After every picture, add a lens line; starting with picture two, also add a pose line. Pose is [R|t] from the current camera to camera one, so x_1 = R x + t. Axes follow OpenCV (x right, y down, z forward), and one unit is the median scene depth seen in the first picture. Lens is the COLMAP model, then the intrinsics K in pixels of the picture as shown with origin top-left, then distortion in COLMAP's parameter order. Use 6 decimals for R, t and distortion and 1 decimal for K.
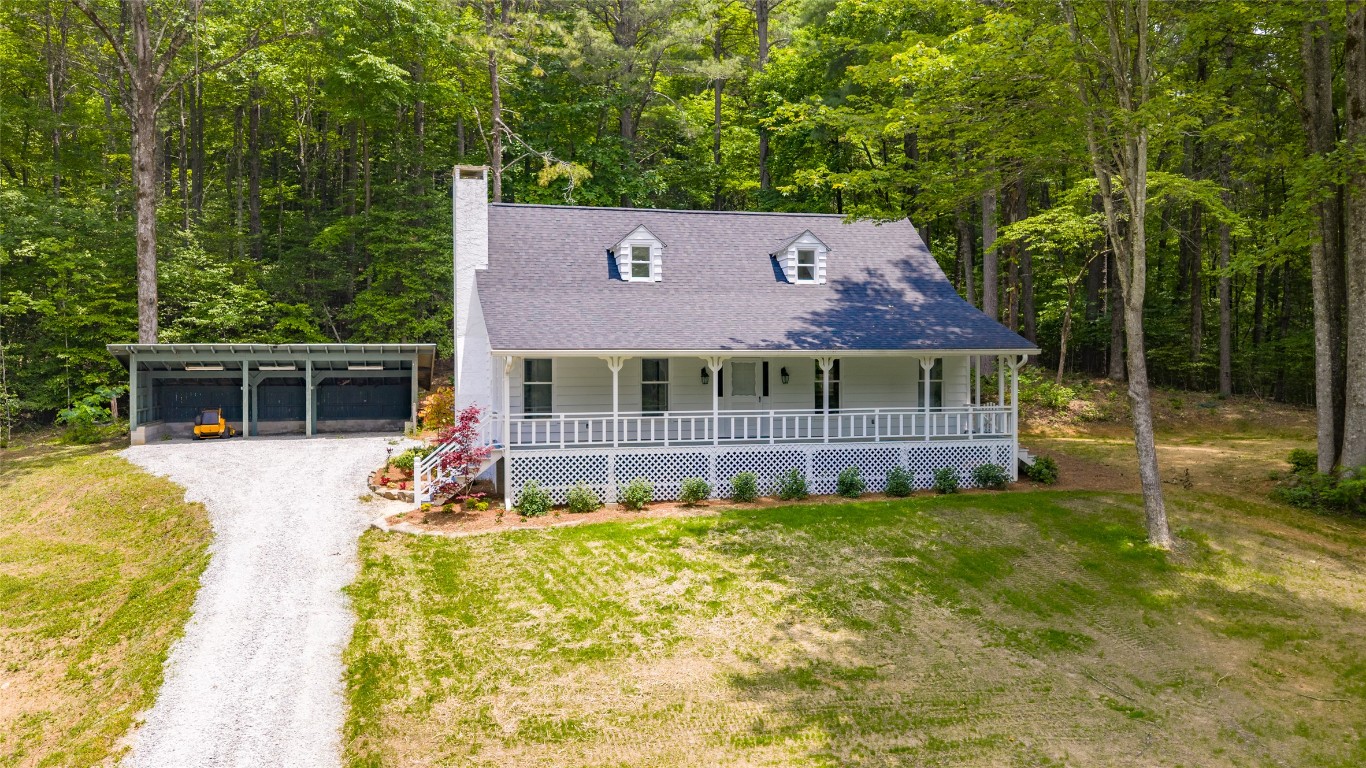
lens RADIAL K [[1124.4, 0, 684.9], [0, 1124.4, 380.3], [0, 0, 1]] dist [0.031817, -0.055289]
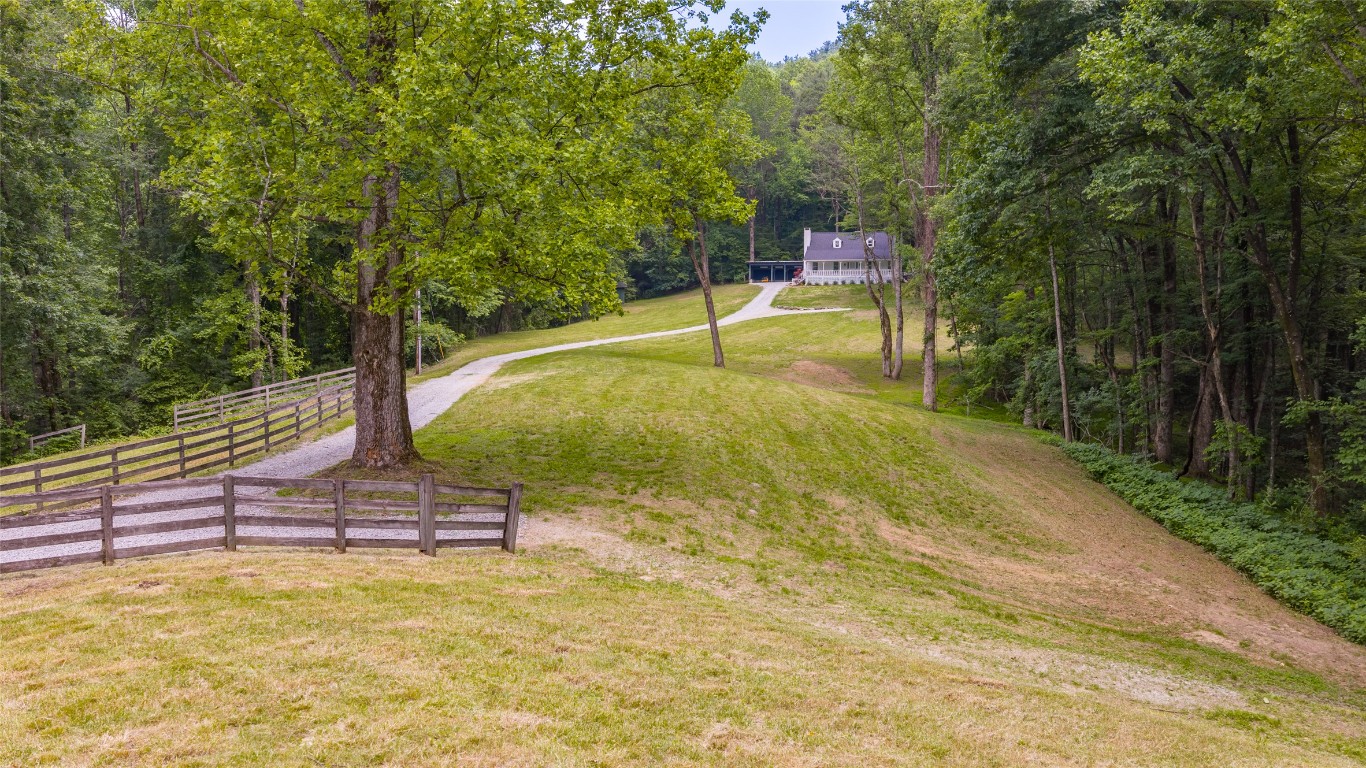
lens RADIAL K [[1124.4, 0, 684.9], [0, 1124.4, 380.3], [0, 0, 1]] dist [0.031817, -0.055289]
pose [[0.885369, 0.034199, -0.463630, 1.870222], [-0.007046, 0.998163, 0.060173, 0.232302], [0.464836, -0.050009, 0.883983, -4.214529]]
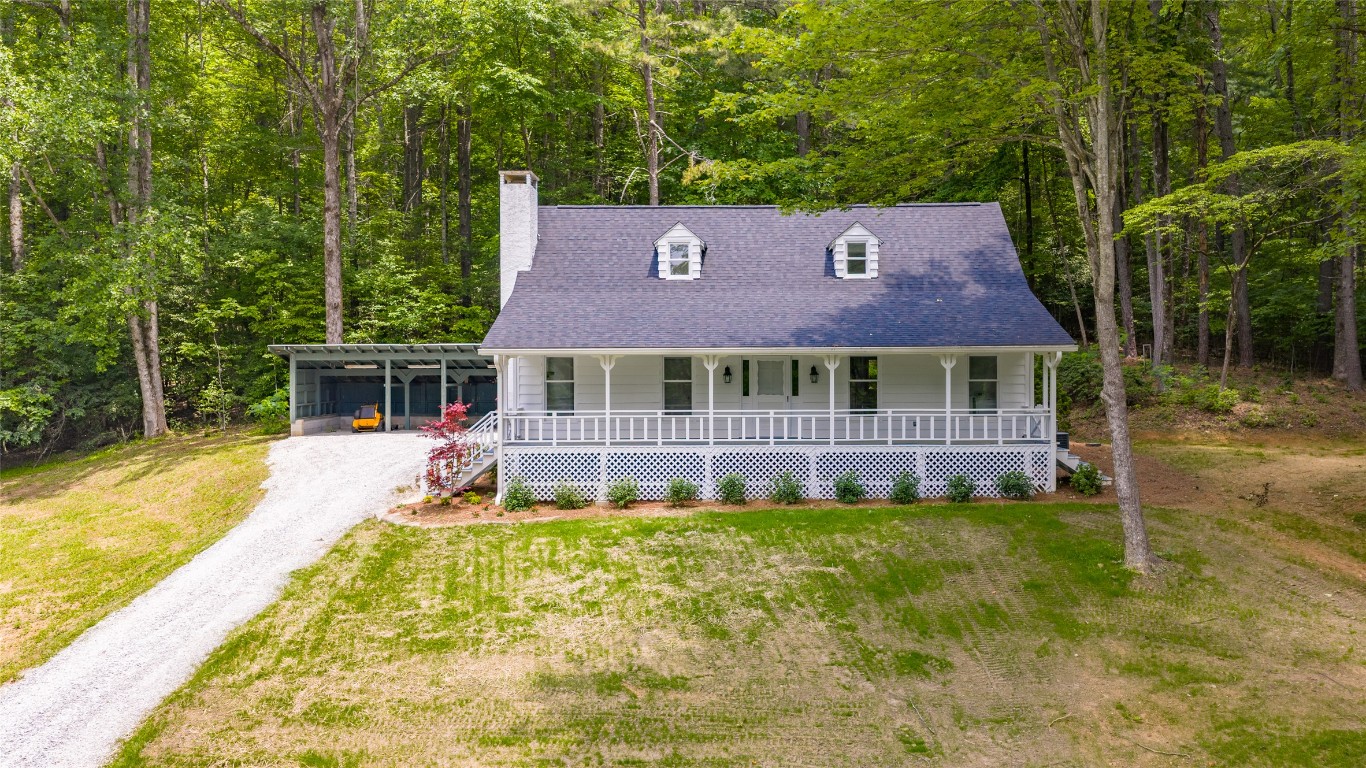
lens RADIAL K [[1143.3, 0, 711.9], [0, 1143.3, 377.1], [0, 0, 1]] dist [0.016079, -0.000414]
pose [[0.963770, 0.002649, -0.266721, 0.261711], [-0.003126, 0.999994, -0.001366, -0.000349], [0.266716, 0.002151, 0.963773, 0.037000]]
